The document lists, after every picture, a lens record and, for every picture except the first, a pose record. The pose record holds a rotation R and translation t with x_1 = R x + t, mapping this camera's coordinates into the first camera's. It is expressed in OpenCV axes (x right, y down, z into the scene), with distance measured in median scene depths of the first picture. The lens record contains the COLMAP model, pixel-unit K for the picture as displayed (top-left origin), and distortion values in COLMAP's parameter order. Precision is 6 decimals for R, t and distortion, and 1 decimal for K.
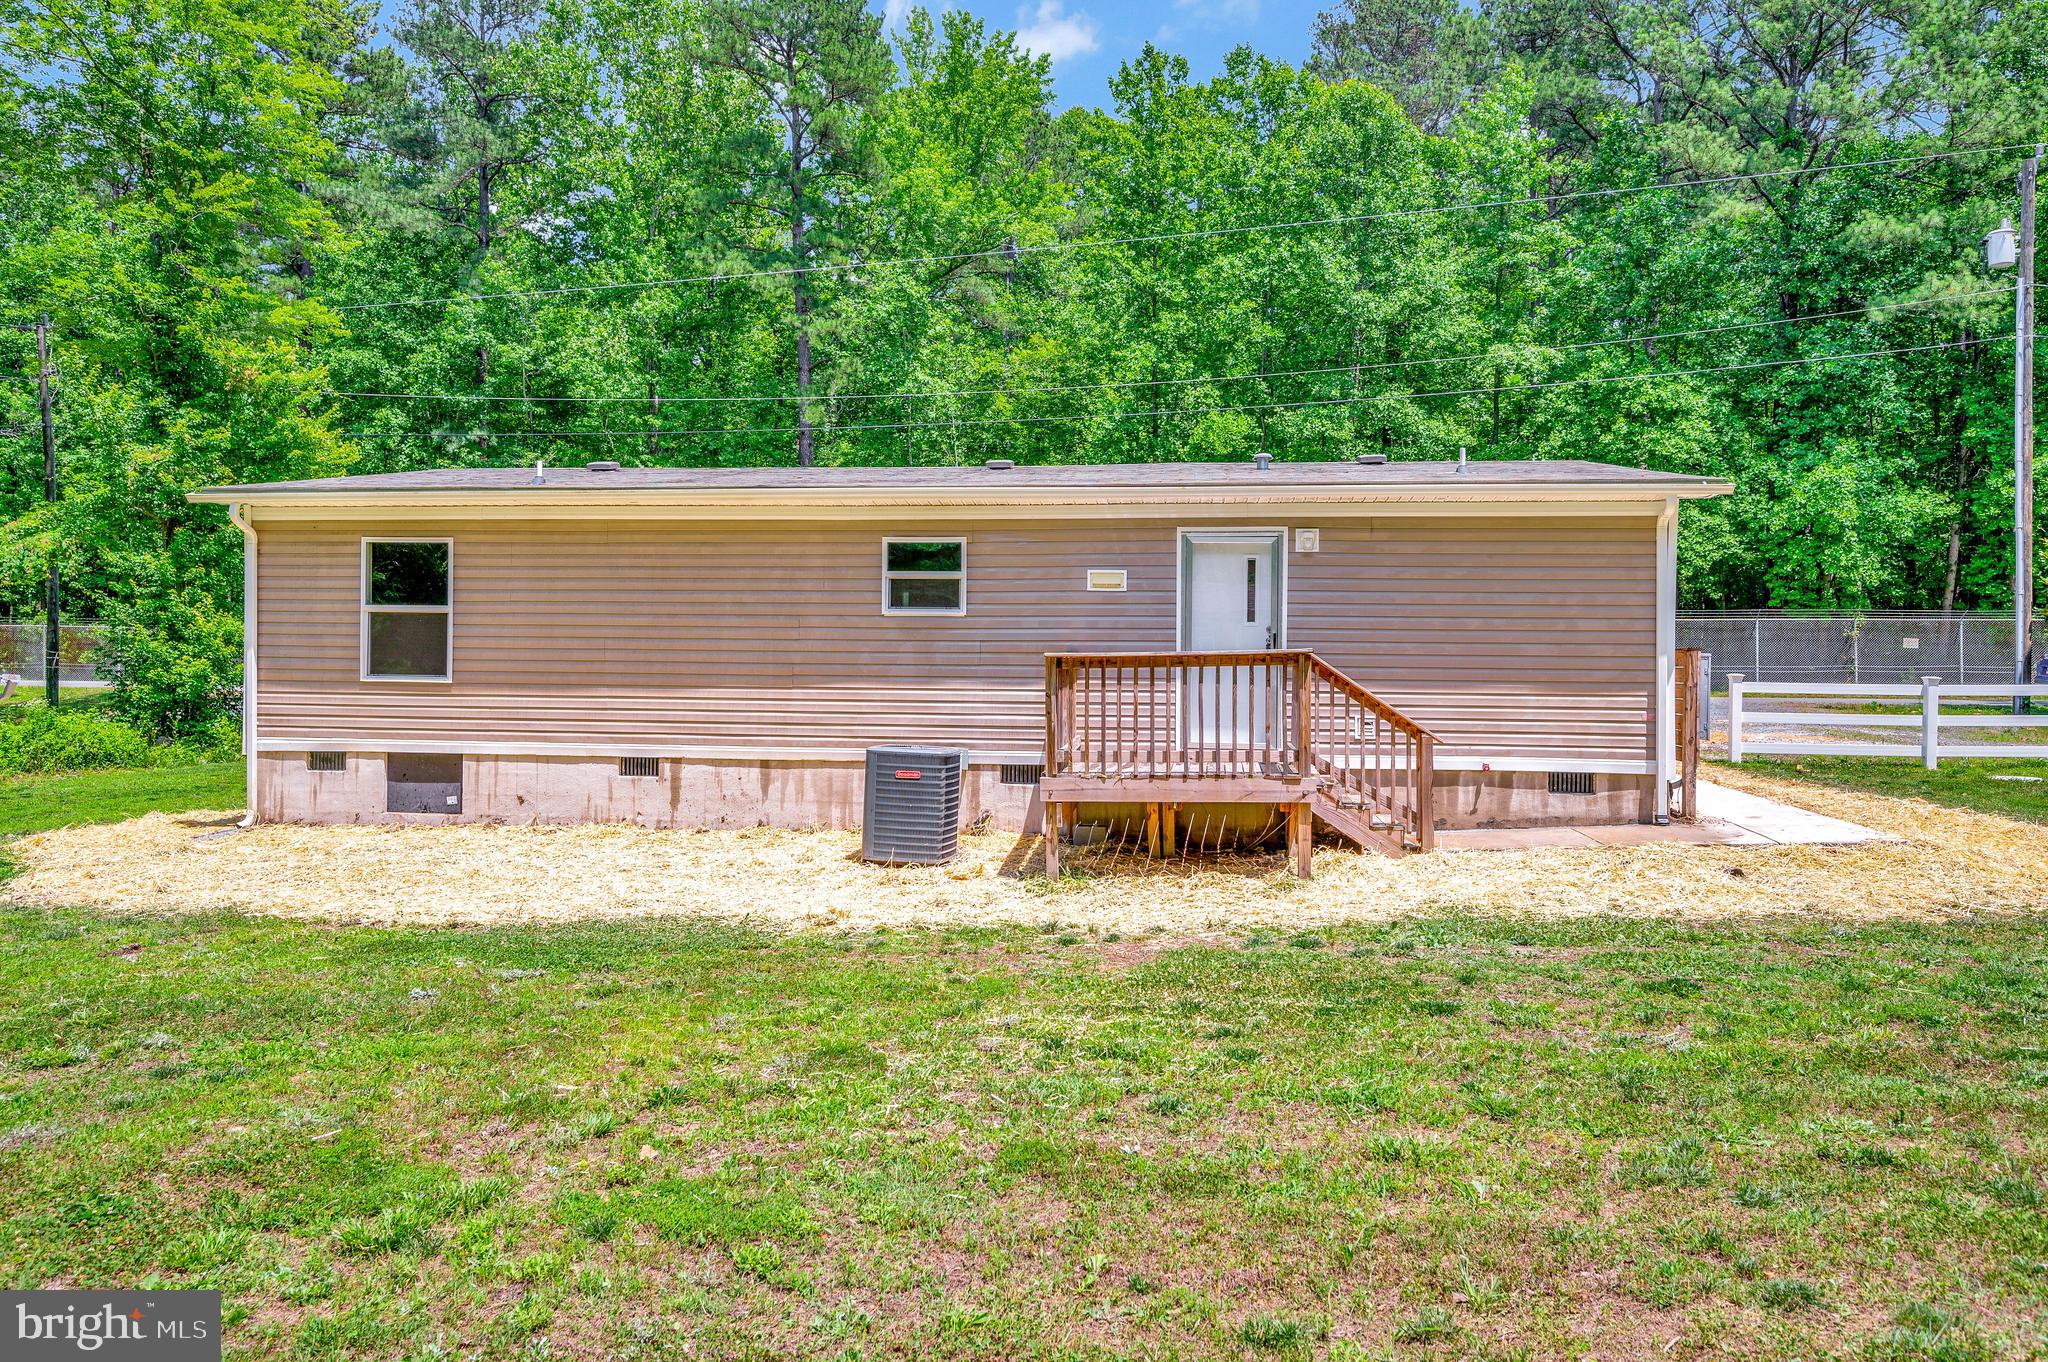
lens RADIAL K [[1383.4, 0, 1028.1], [0, 1383.4, 638.1], [0, 0, 1]] dist [-0.004963, -0.003298]
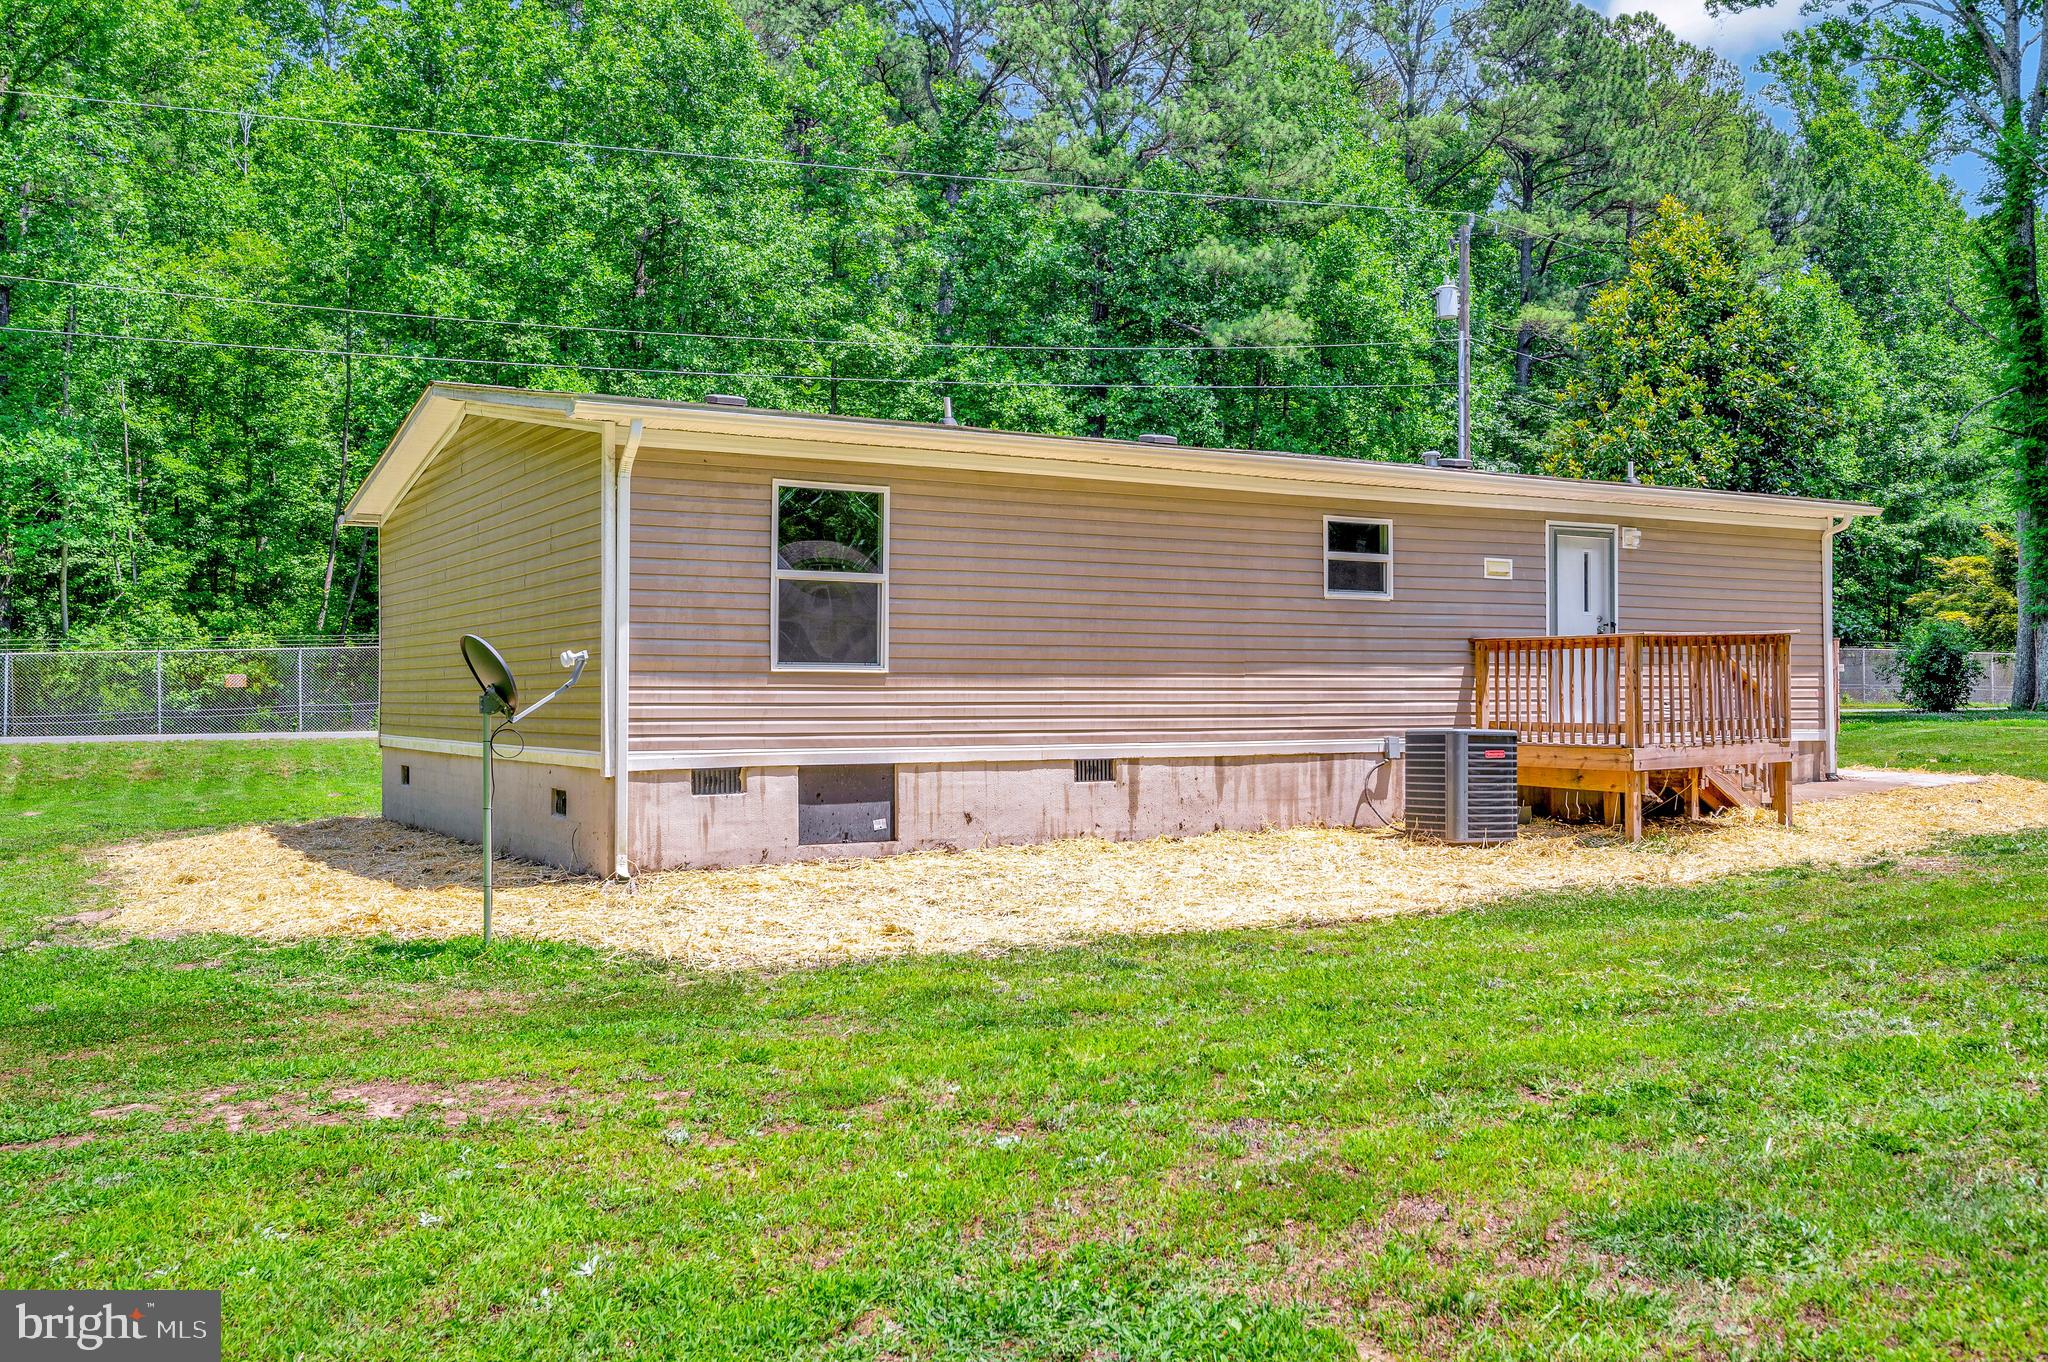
lens RADIAL K [[1797.0, 0, 1024.0], [0, 1797.0, 681.0], [0, 0, 1]] dist [-0.004812, 0.001717]
pose [[0.792900, -0.004619, 0.609335, -0.983460], [0.004178, 0.999989, 0.002144, 0.035527], [-0.609338, 0.000845, 0.792910, 0.151015]]
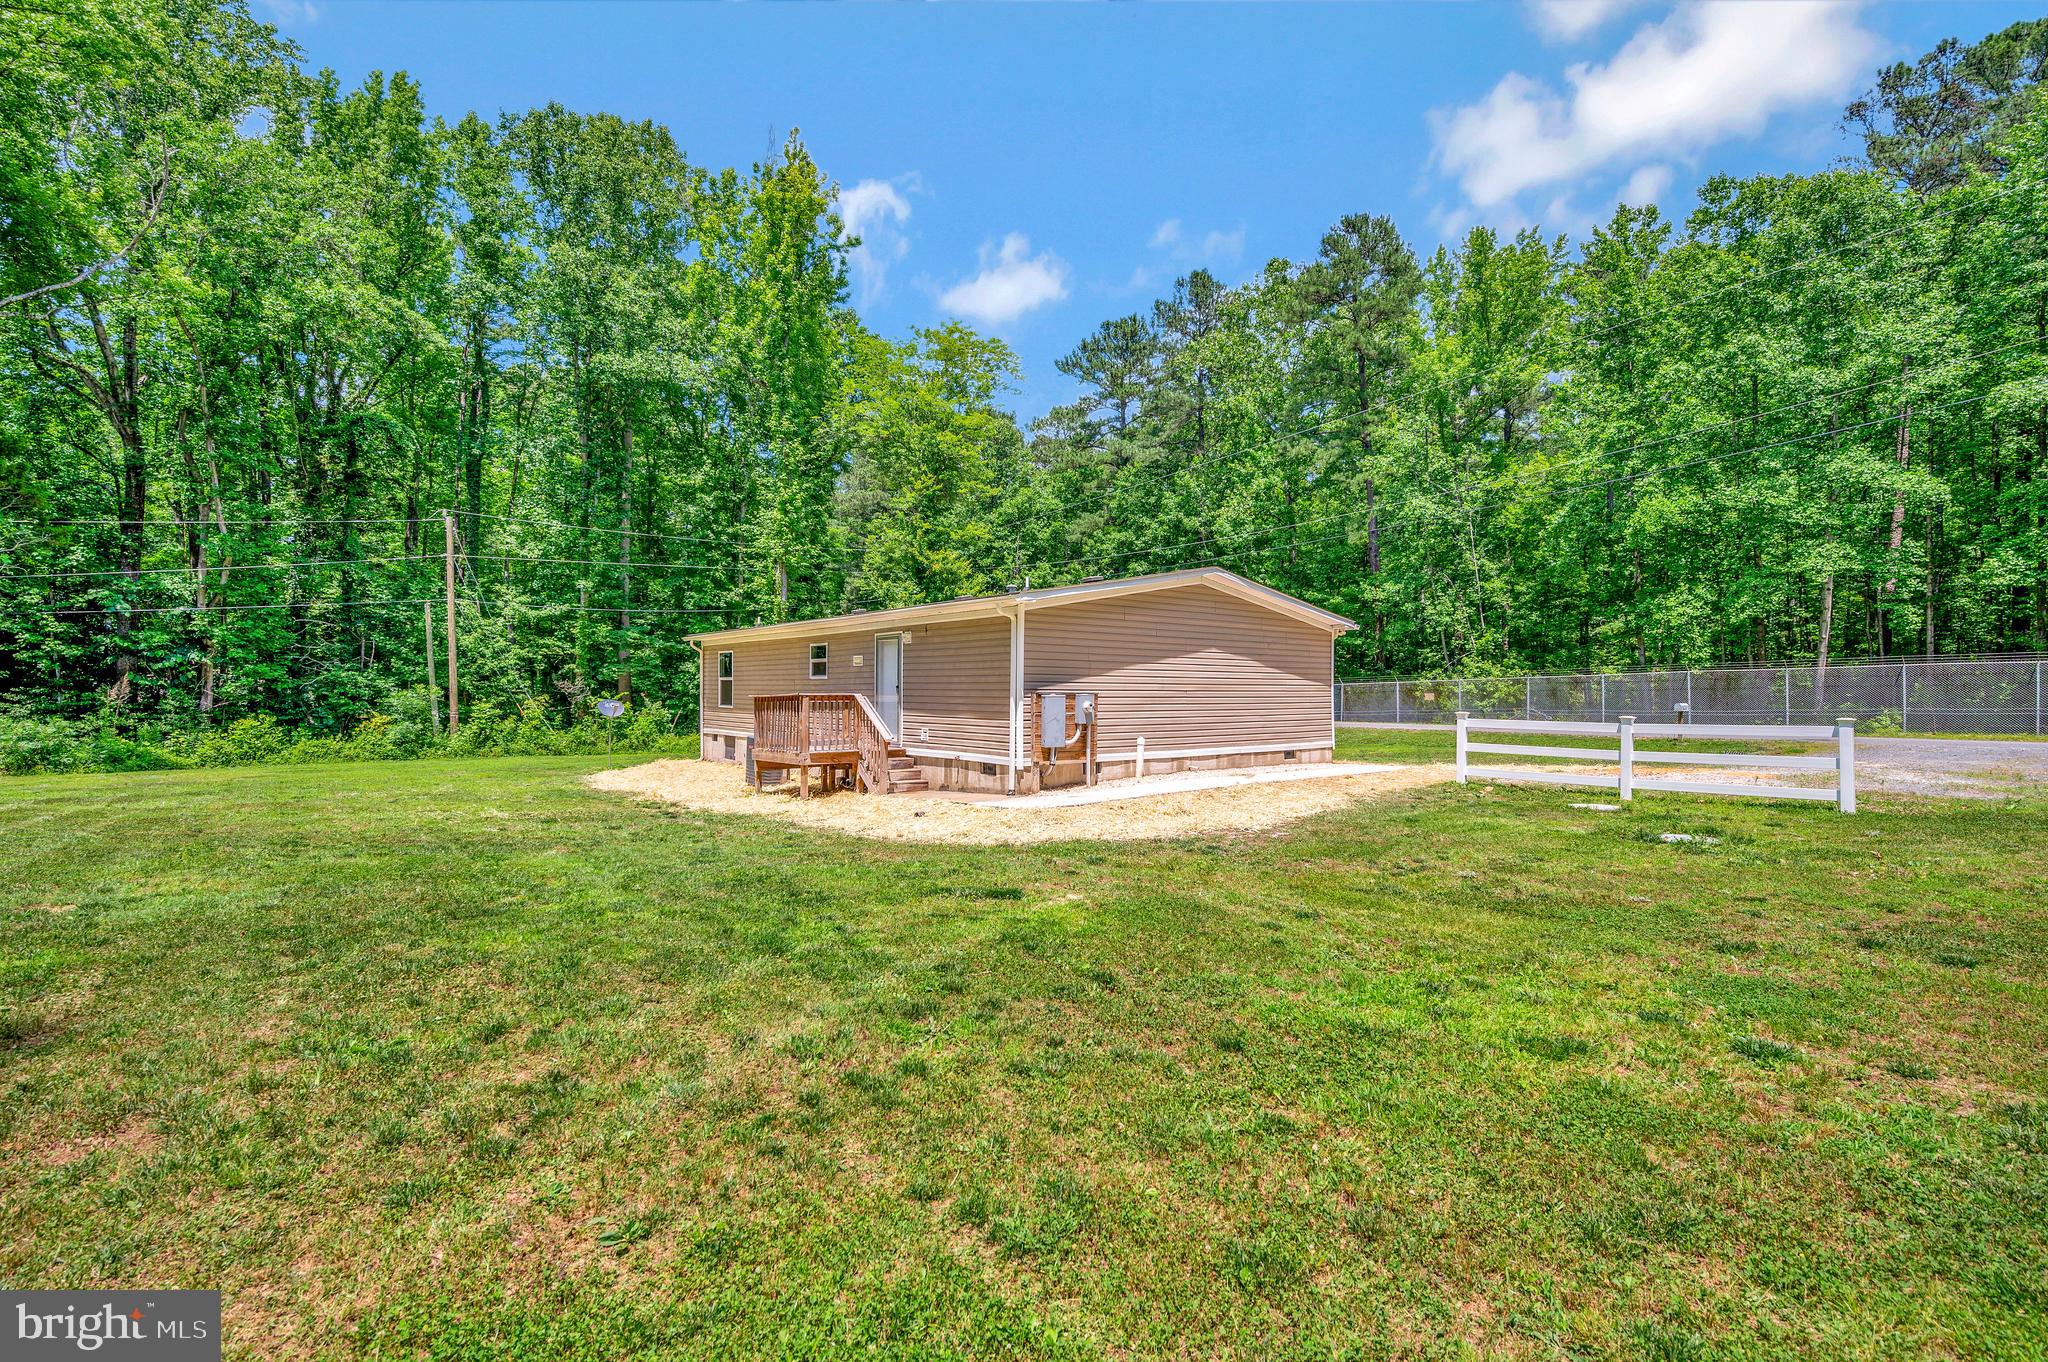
lens RADIAL K [[943.1, 0, 1025.7], [0, 943.1, 673.3], [0, 0, 1]] dist [-0.000545, -0.000039]
pose [[0.711642, -0.019664, -0.702267, 1.170554], [0.005547, 0.999734, -0.022372, 0.009580], [0.702520, 0.012025, 0.711562, 0.162525]]
